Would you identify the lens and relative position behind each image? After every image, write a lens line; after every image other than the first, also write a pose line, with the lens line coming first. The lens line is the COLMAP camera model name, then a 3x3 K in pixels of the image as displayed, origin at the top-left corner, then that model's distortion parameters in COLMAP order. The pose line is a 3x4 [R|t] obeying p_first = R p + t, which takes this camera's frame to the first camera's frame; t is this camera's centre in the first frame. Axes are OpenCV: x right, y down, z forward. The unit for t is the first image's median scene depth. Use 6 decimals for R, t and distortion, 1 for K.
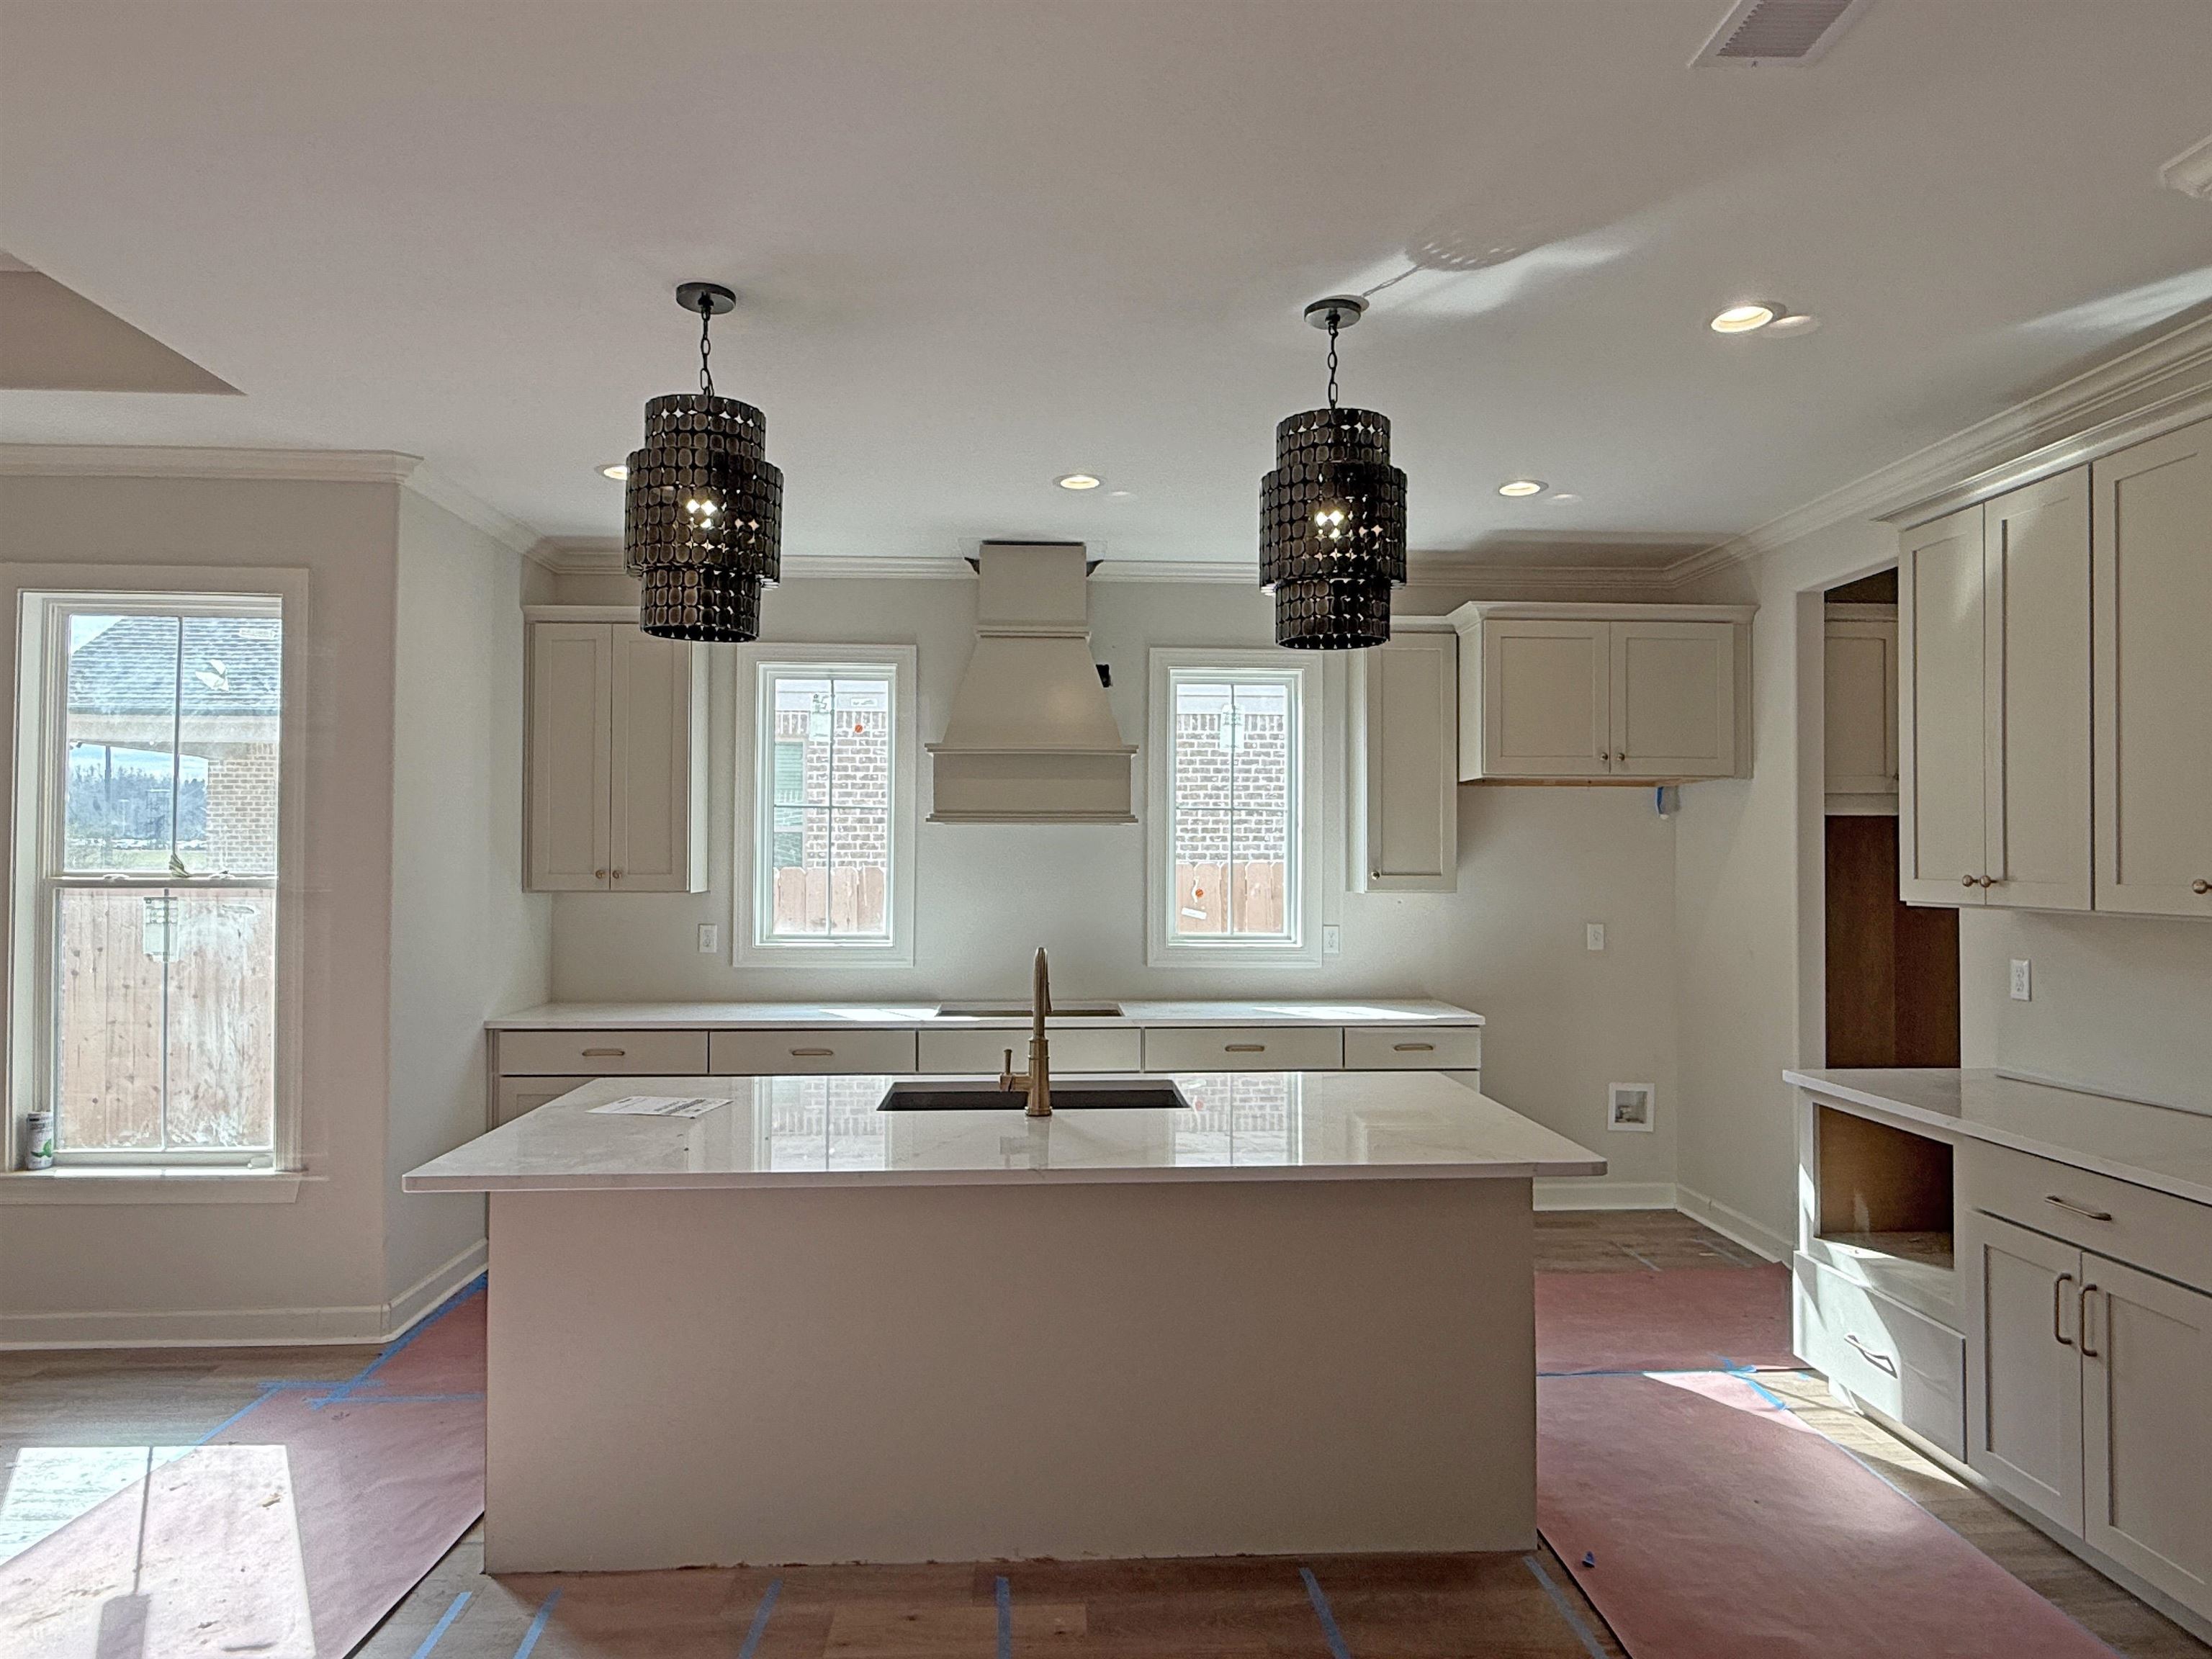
lens RADIAL K [[1303.2, 0, 1106.0], [0, 1303.2, 829.5], [0, 0, 1]] dist [-0.001959, -0.000980]
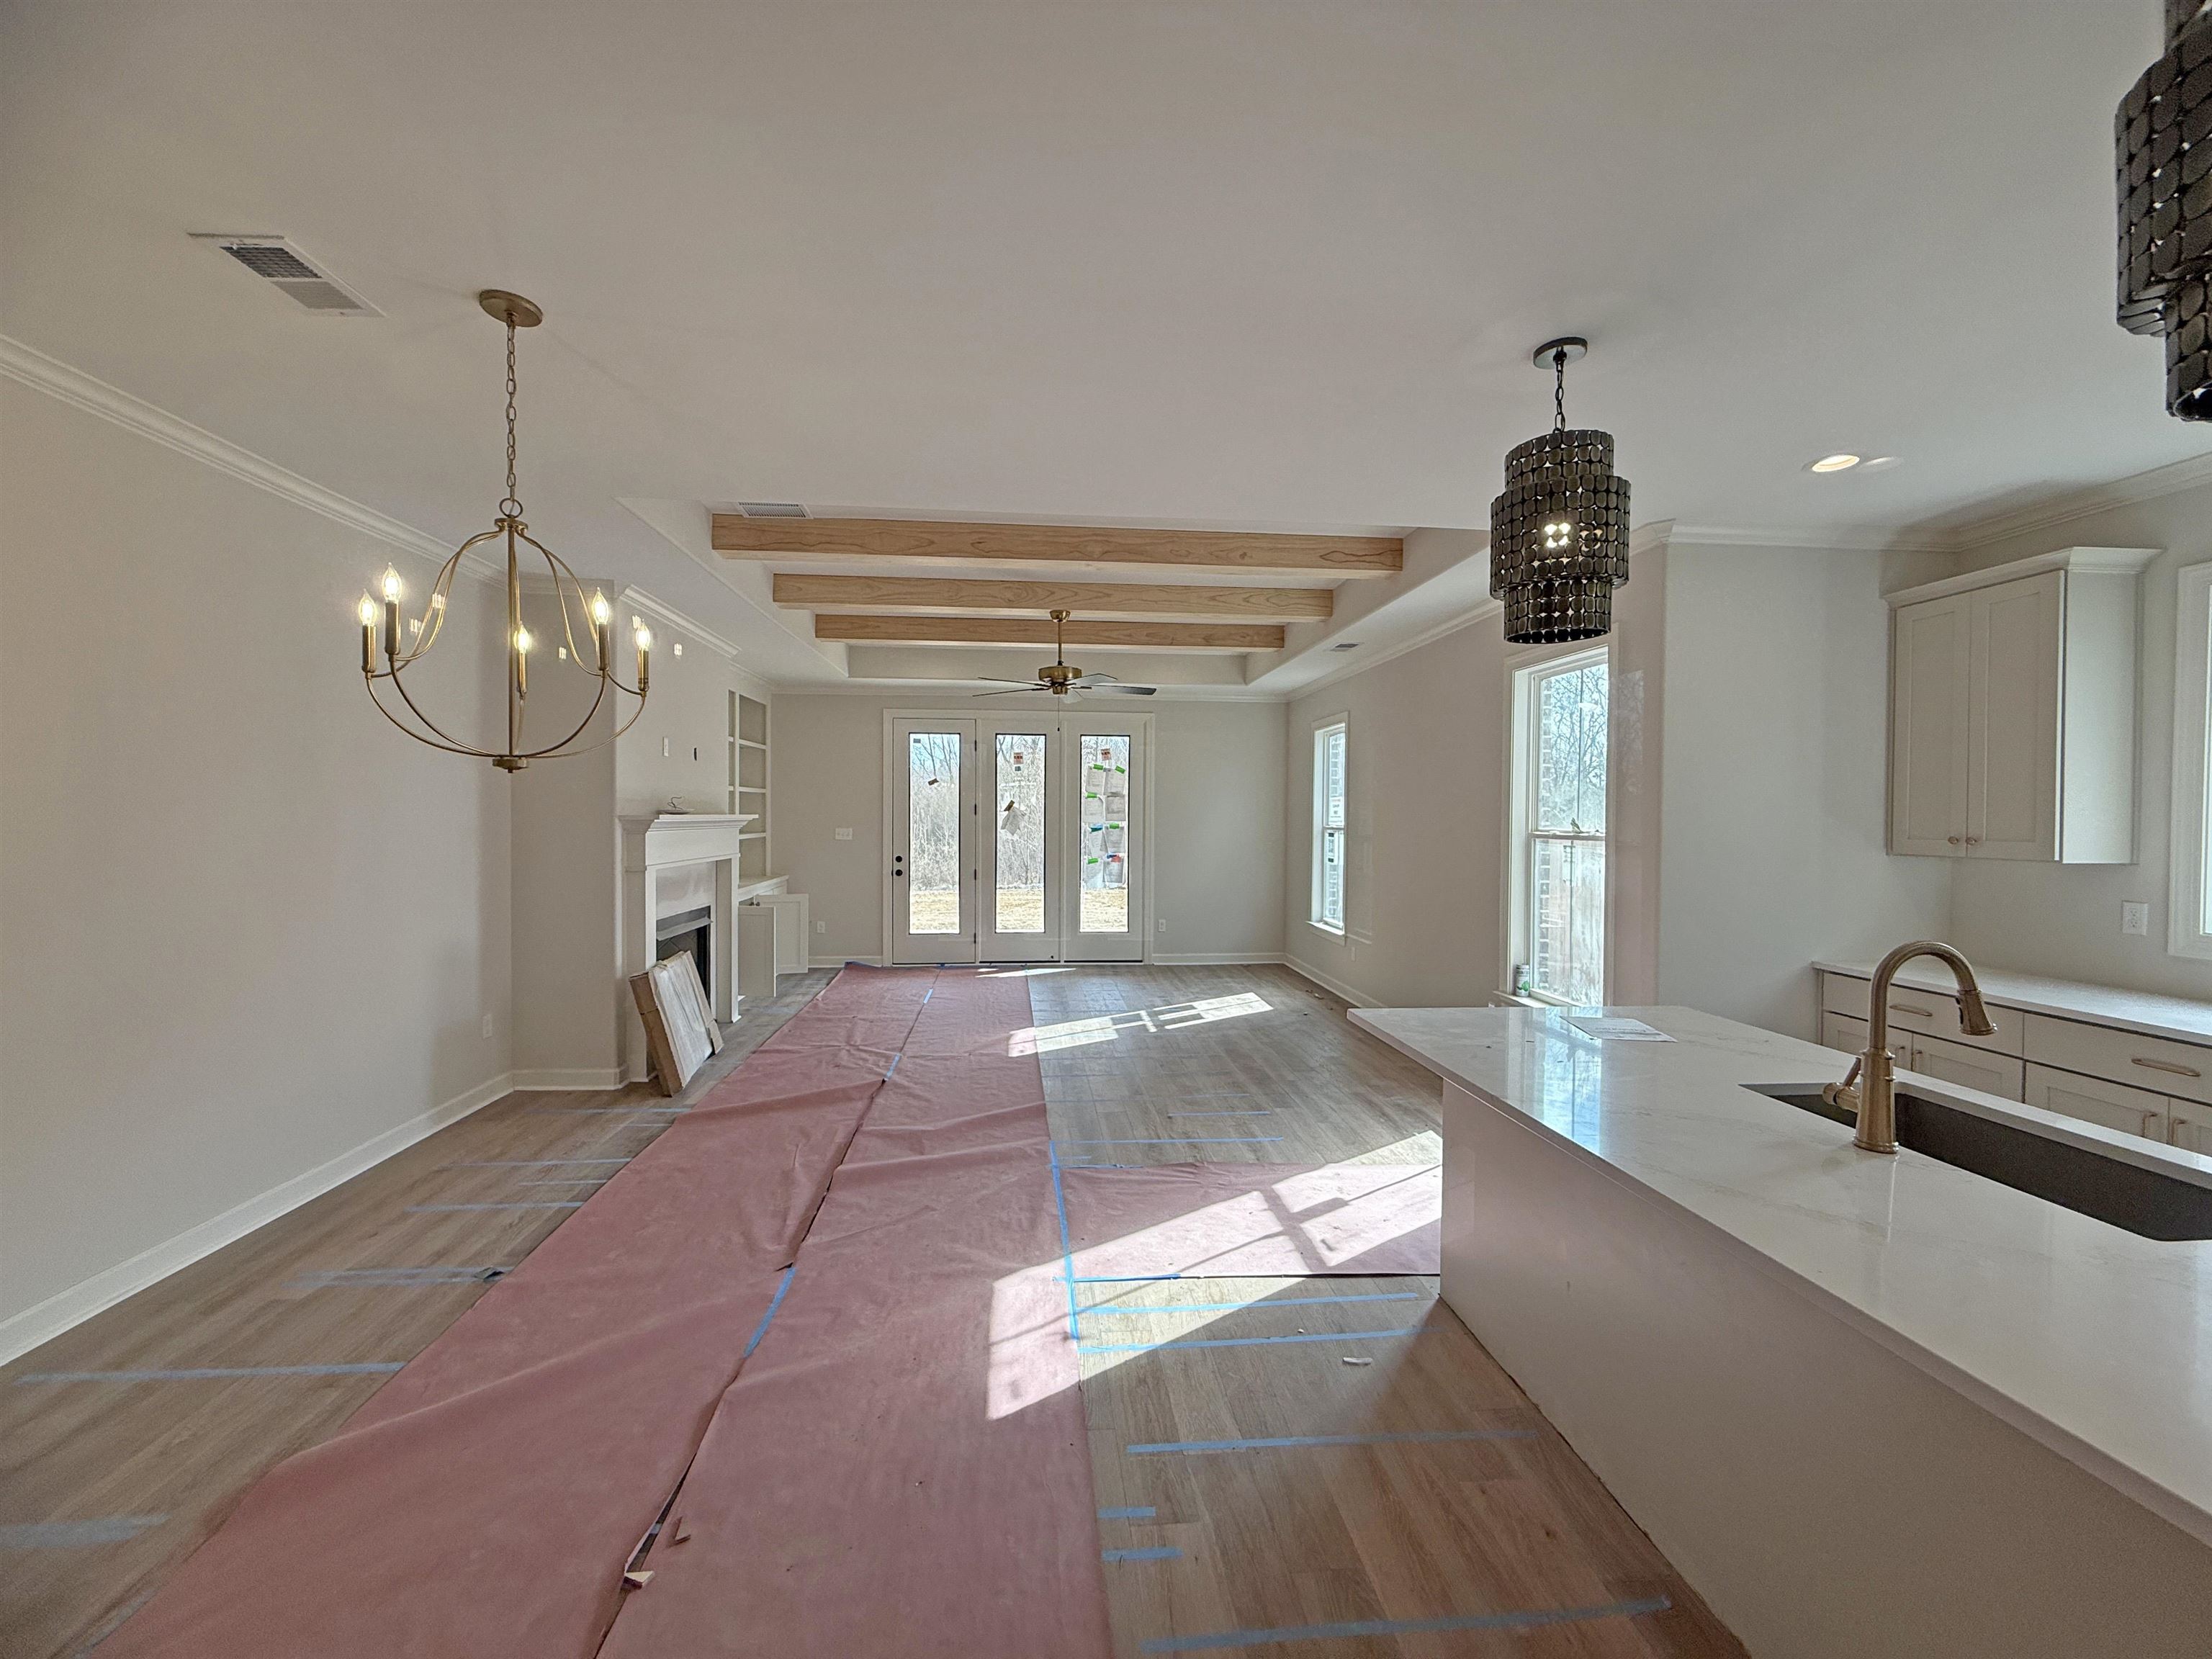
lens RADIAL K [[878.3, 0, 1106.0], [0, 878.3, 829.5], [0, 0, 1]] dist [0.000132, 0.000140]
pose [[0.039423, 0.013019, -0.999138, 0.343176], [0.013080, 0.999823, 0.013544, 0.010072], [0.999137, -0.013603, 0.039246, 0.386937]]
